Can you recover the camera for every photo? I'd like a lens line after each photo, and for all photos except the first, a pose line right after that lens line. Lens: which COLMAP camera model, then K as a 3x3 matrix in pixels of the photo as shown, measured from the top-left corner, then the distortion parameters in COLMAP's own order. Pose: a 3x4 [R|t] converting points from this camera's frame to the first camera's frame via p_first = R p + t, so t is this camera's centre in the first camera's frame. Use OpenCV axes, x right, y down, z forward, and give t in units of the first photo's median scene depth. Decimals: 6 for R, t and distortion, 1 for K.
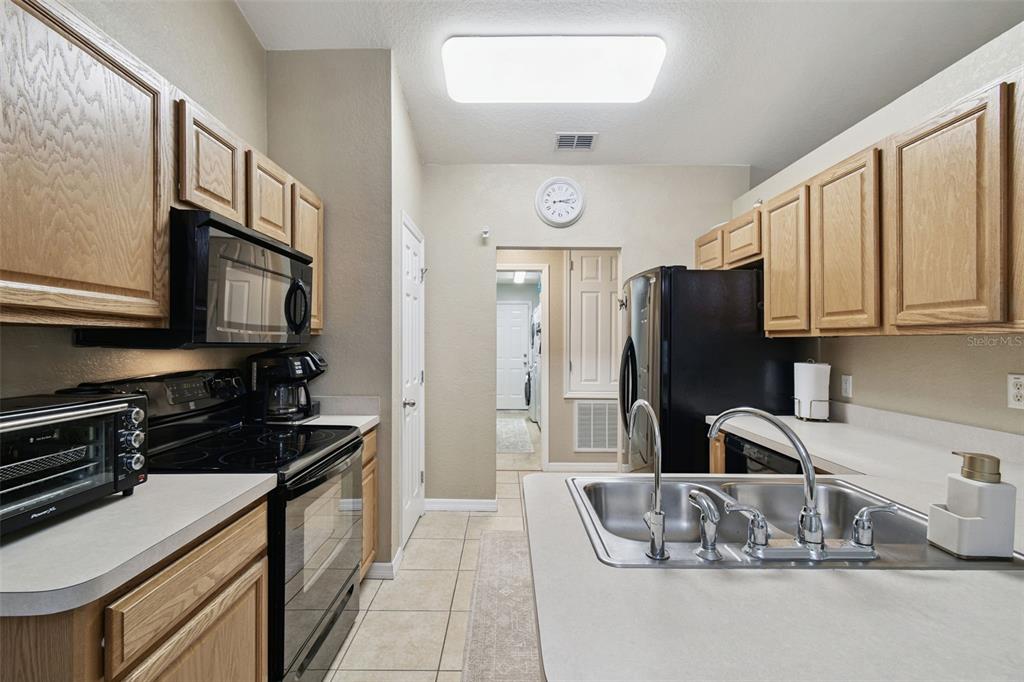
lens RADIAL K [[463.2, 0, 506.3], [0, 463.2, 346.7], [0, 0, 1]] dist [0.004083, -0.002238]
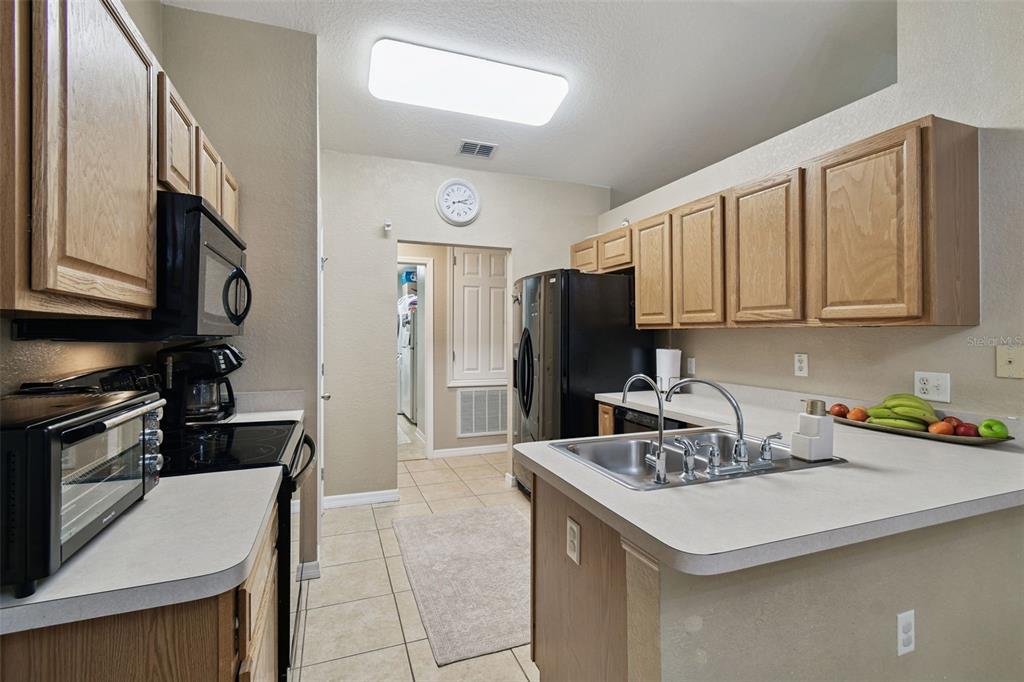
lens RADIAL K [[463.2, 0, 516.5], [0, 463.2, 334.5], [0, 0, 1]] dist [0.004083, -0.002238]
pose [[0.934263, -0.003361, 0.356568, -0.212400], [0.006123, 0.999959, -0.006619, 0.000291], [-0.356531, 0.008367, 0.934246, -0.065639]]
